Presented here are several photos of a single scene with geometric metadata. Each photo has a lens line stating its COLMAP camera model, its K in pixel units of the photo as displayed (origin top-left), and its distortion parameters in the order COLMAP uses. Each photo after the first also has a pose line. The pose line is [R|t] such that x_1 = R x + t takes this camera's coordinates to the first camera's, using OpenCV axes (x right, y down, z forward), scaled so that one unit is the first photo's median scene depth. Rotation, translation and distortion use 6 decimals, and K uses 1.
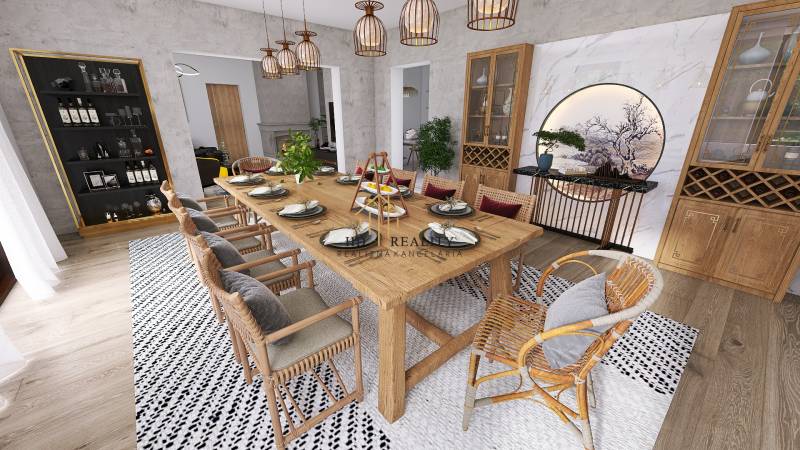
lens RADIAL K [[307.7, 0, 400.0], [0, 307.7, 225.0], [0, 0, 1]] dist [0.000151, 0.000066]
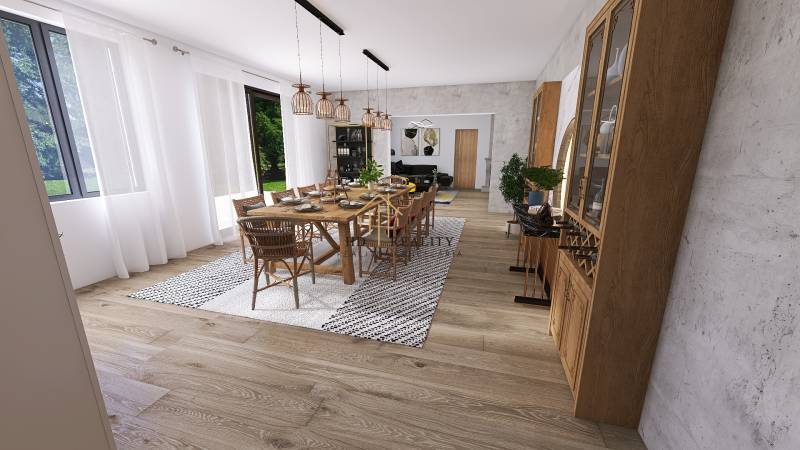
lens RADIAL K [[307.7, 0, 400.0], [0, 307.7, 225.0], [0, 0, 1]] dist [0.000151, 0.000066]
pose [[0.555690, 0.194913, -0.808219, 1.144897], [-0.282317, 0.958604, 0.037074, -0.054172], [0.781988, 0.207572, 0.587714, 0.155317]]
